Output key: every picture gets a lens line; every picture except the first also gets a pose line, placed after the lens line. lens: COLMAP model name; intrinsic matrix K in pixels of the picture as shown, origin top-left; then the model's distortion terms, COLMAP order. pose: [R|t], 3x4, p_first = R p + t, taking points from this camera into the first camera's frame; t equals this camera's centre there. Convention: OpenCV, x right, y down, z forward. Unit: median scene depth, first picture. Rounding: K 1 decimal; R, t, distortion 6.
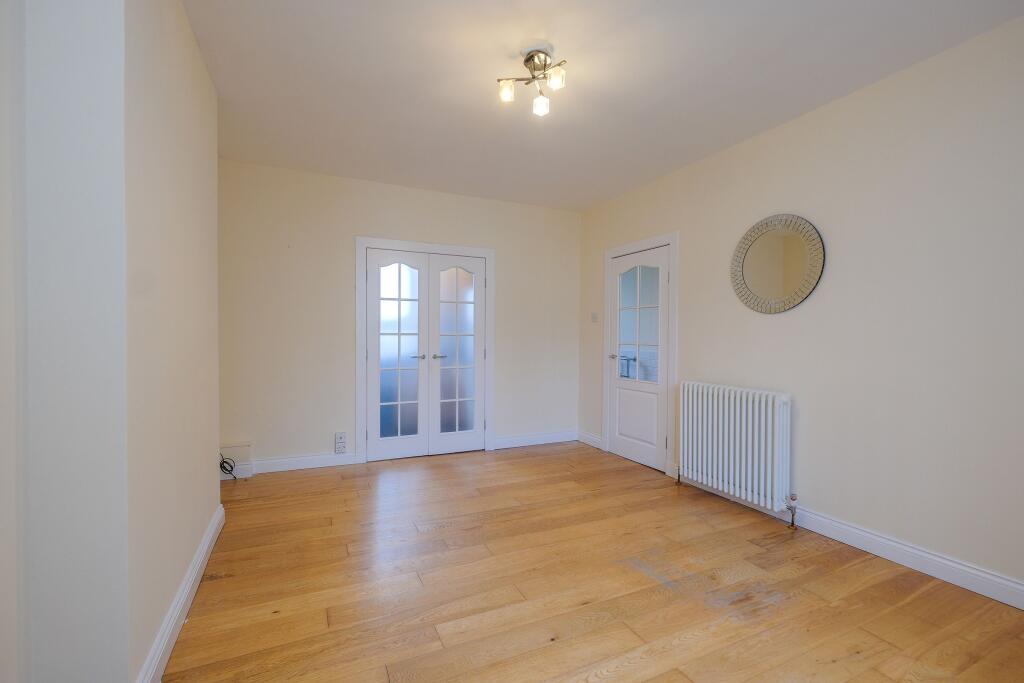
lens RADIAL K [[444.8, 0, 515.7], [0, 444.8, 341.3], [0, 0, 1]] dist [0.001759, -0.001272]
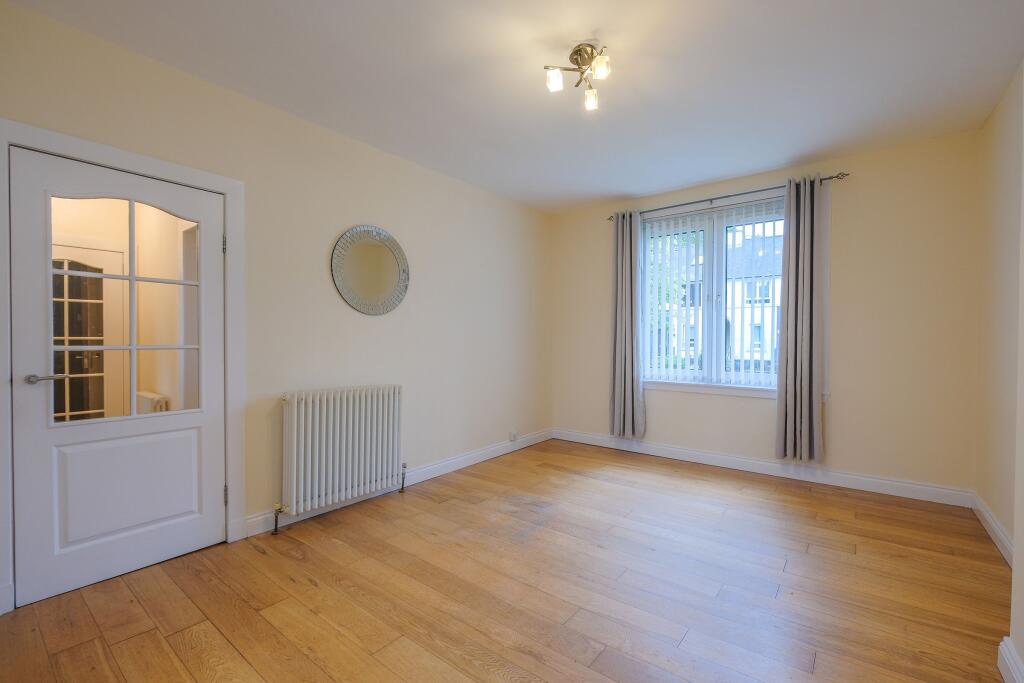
lens RADIAL K [[444.8, 0, 521.3], [0, 444.8, 340.8], [0, 0, 1]] dist [0.001759, -0.001272]
pose [[-0.454678, -0.013470, 0.890554, -0.577408], [-0.002233, 0.999900, 0.013984, -0.013561], [-0.890653, 0.004370, -0.454663, 1.182250]]
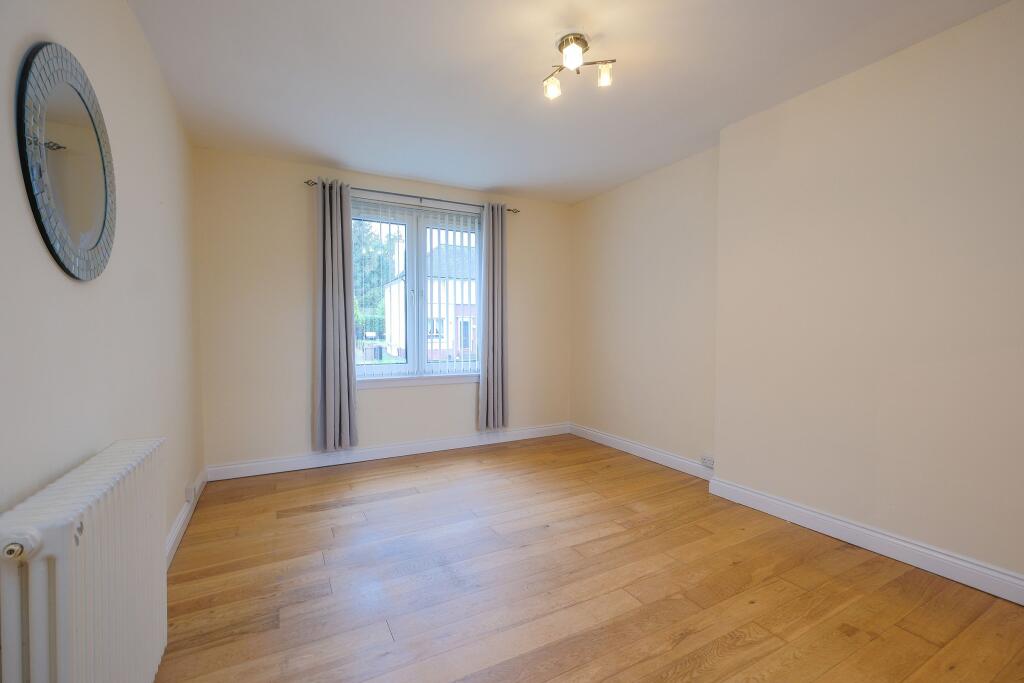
lens RADIAL K [[444.8, 0, 515.0], [0, 444.8, 342.9], [0, 0, 1]] dist [0.001759, -0.001272]
pose [[-0.998758, -0.003626, -0.049697, 0.163667], [-0.005344, 0.999391, 0.034483, -0.019974], [0.049541, 0.034706, -0.998169, 1.484035]]
